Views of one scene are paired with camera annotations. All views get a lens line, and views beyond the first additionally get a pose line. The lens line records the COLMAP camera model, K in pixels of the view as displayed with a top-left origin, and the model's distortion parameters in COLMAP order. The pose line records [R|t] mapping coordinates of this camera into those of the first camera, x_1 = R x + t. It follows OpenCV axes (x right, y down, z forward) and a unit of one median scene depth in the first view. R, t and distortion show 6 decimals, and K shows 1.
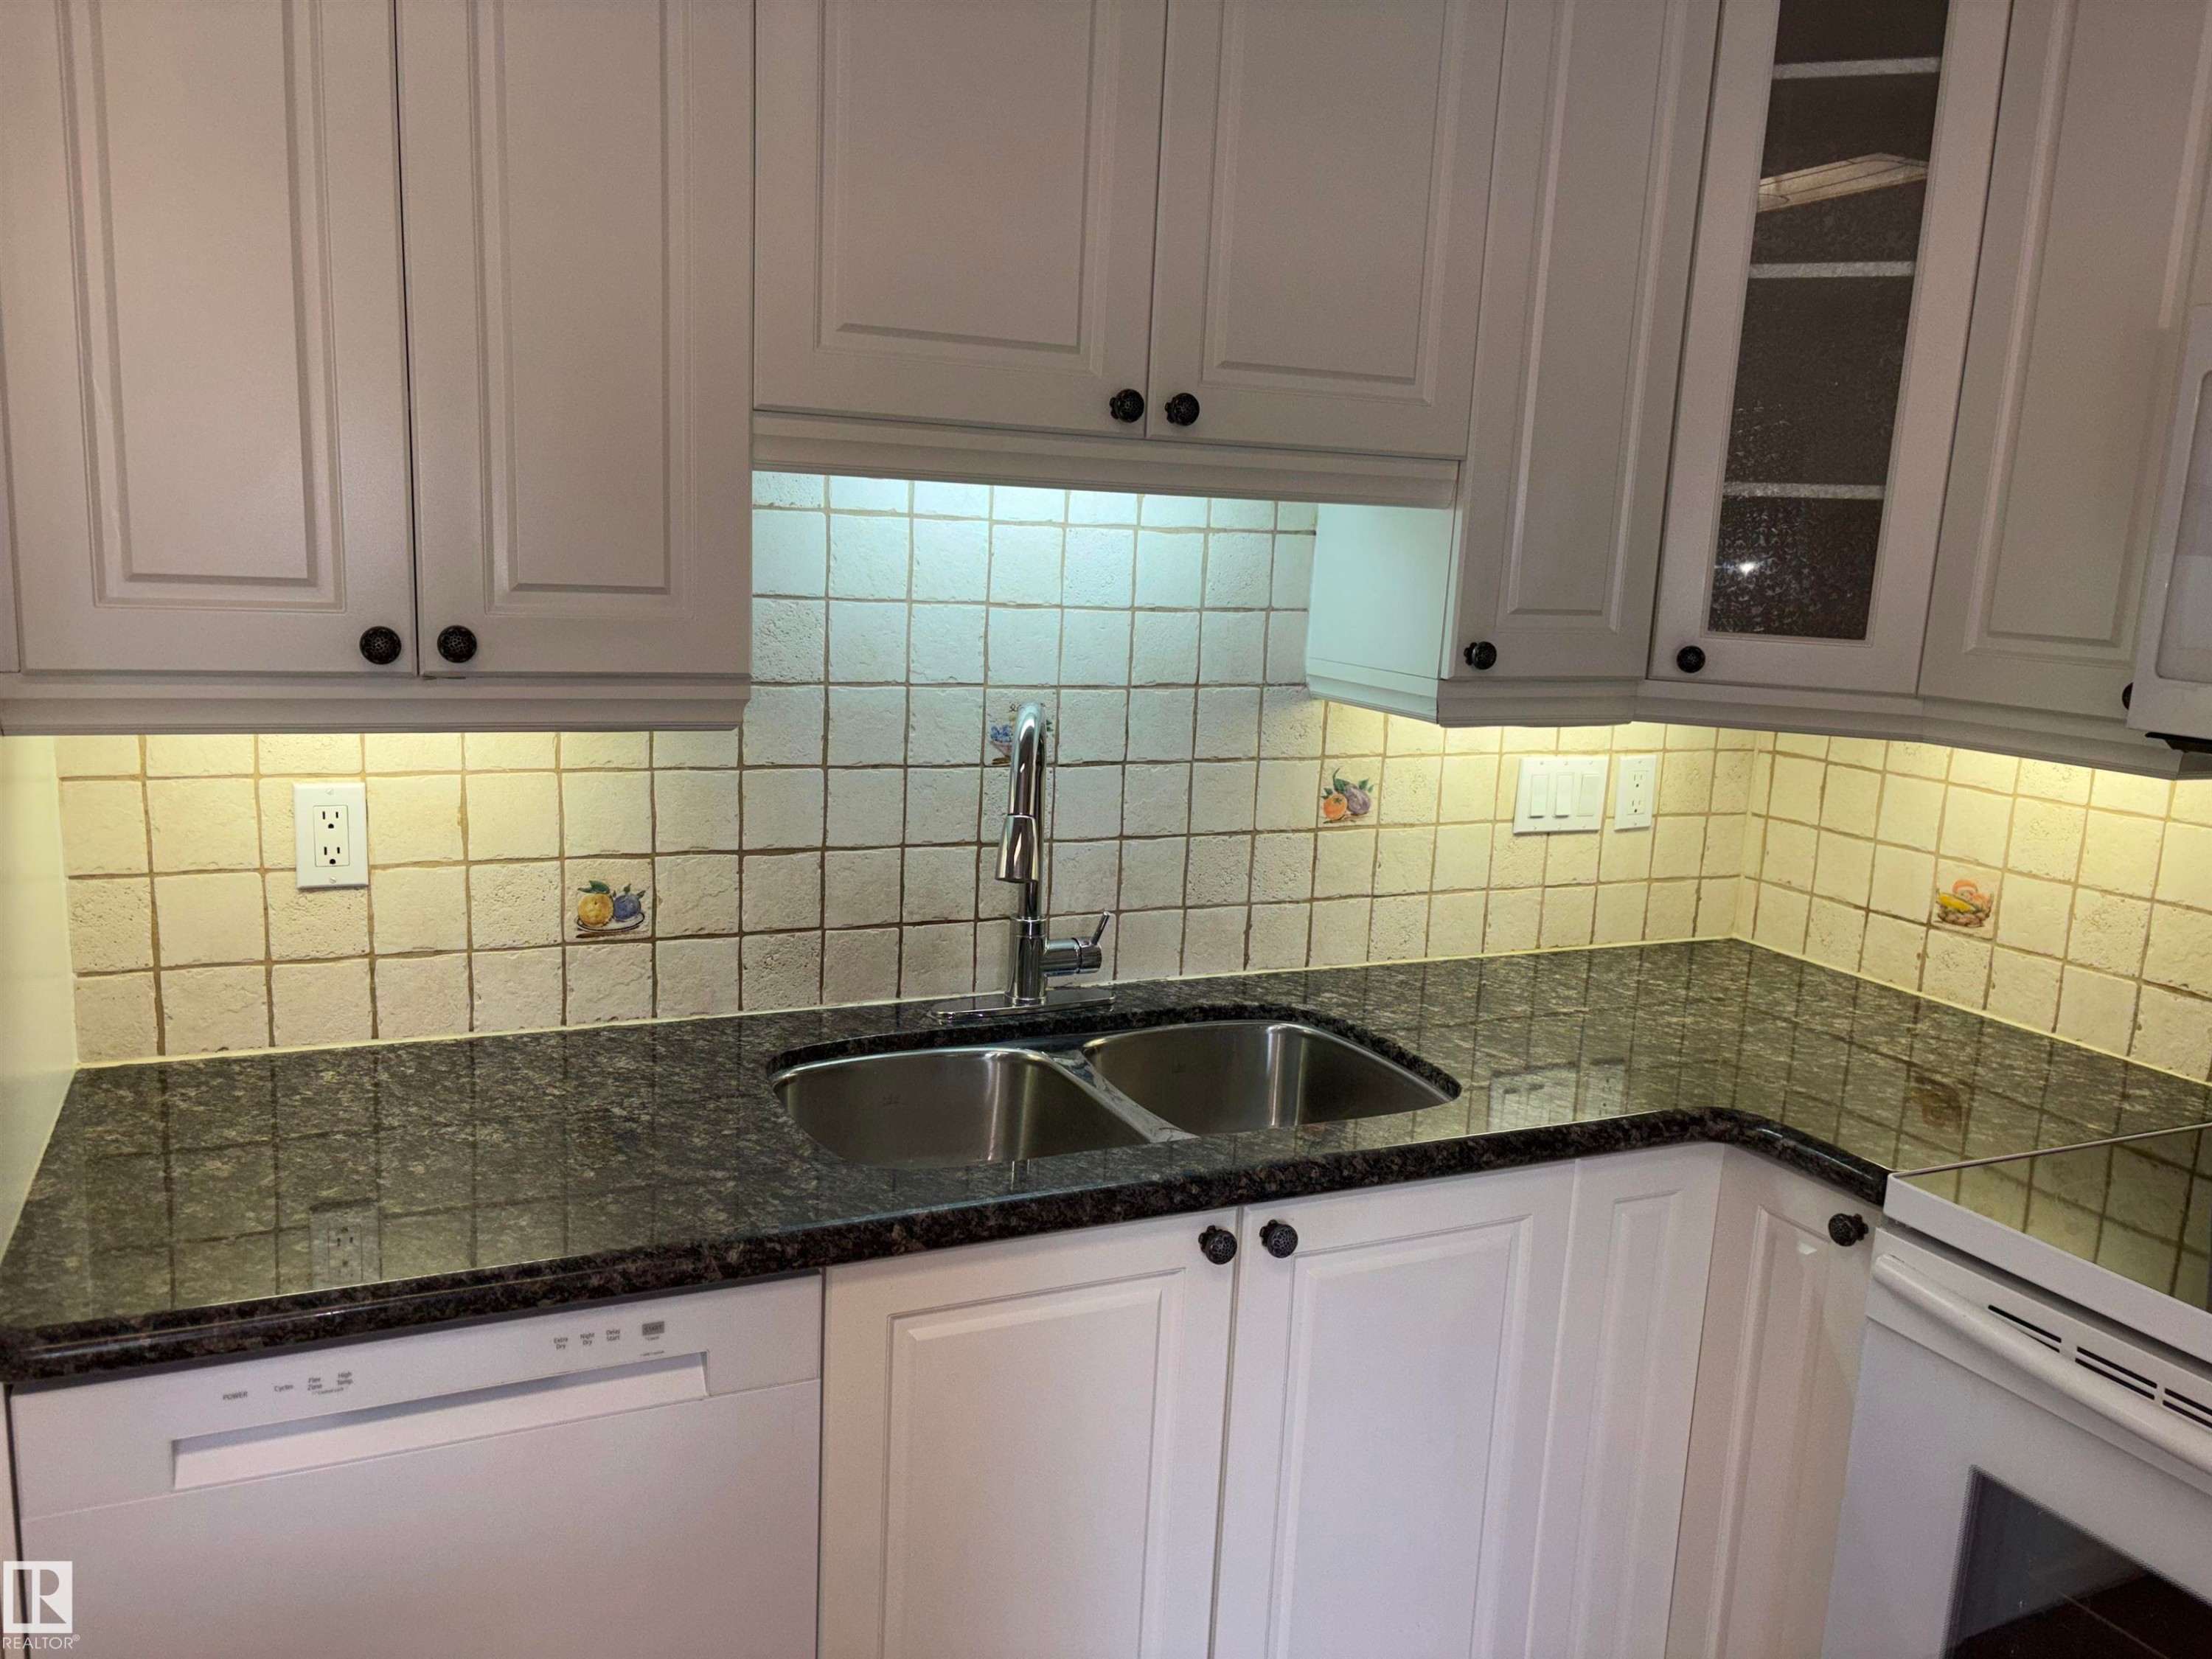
lens RADIAL K [[1666.3, 0, 1110.6], [0, 1666.3, 845.4], [0, 0, 1]] dist [0.047799, -0.049193]
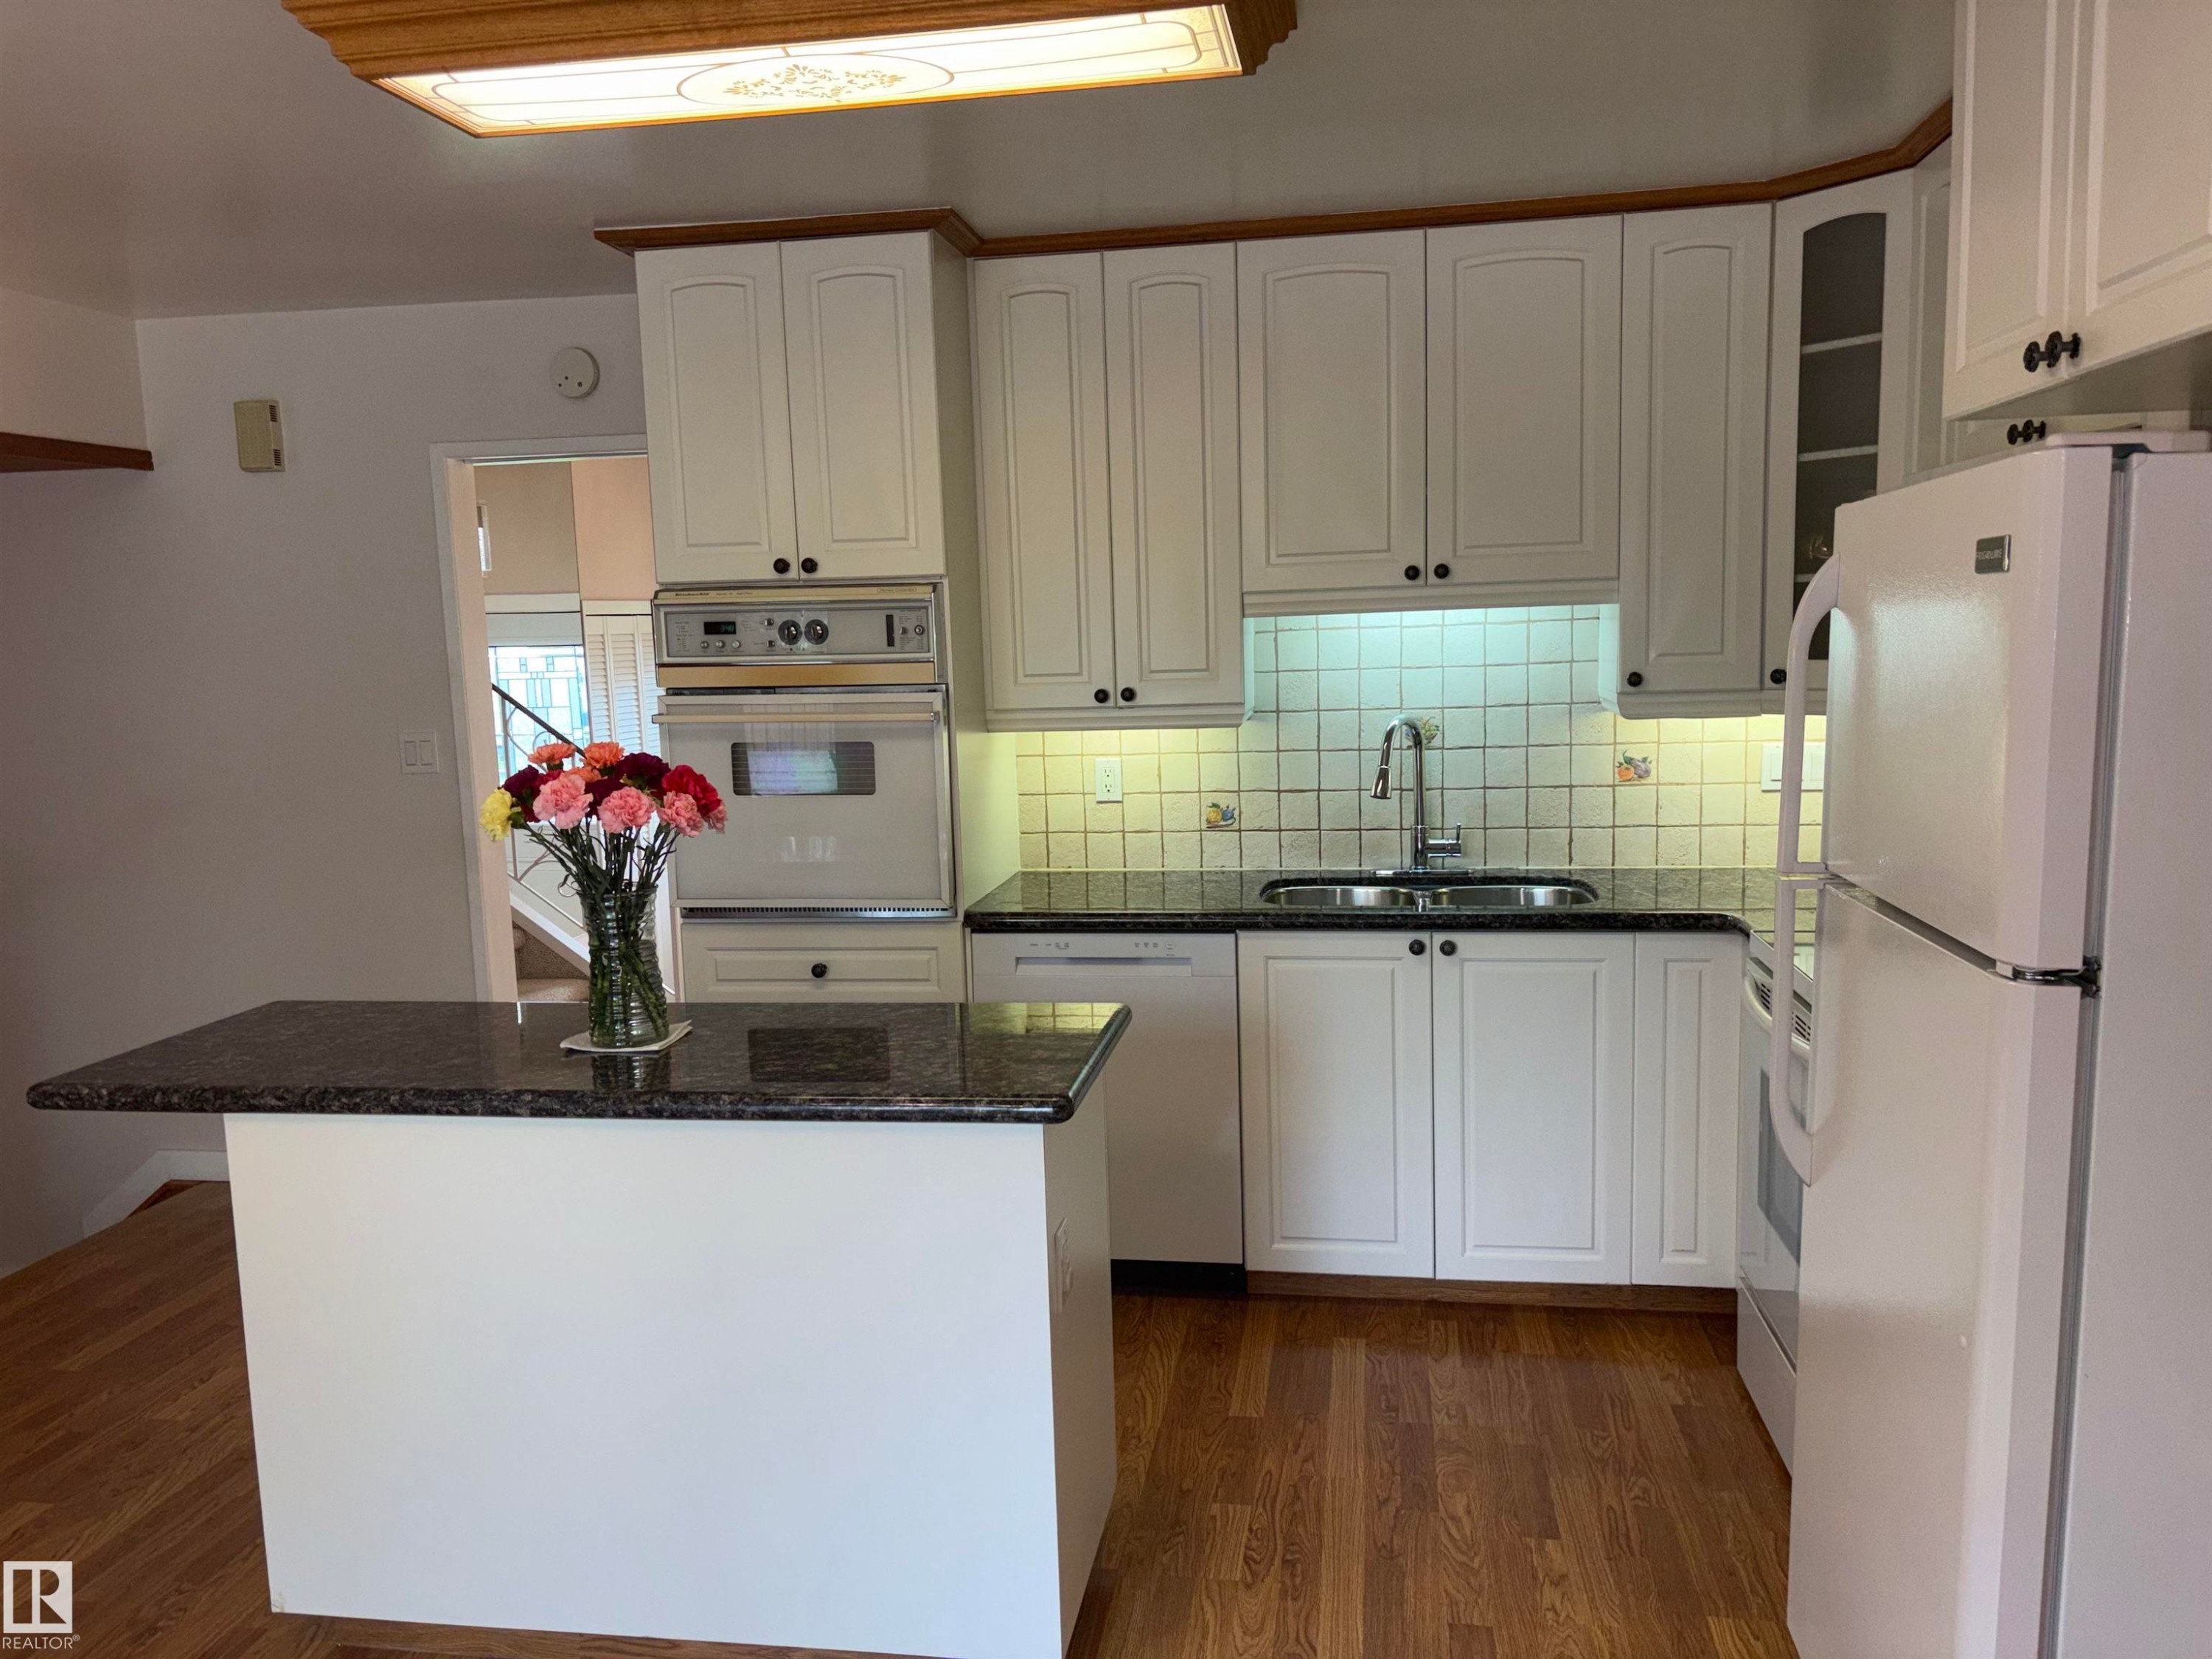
lens RADIAL K [[1666.3, 0, 1101.9], [0, 1666.3, 833.8], [0, 0, 1]] dist [0.047799, -0.049193]
pose [[0.825707, -0.003853, -0.564086, 0.789227], [-0.033159, 0.997916, -0.055355, 0.183444], [0.563124, 0.064411, 0.823859, -0.874387]]
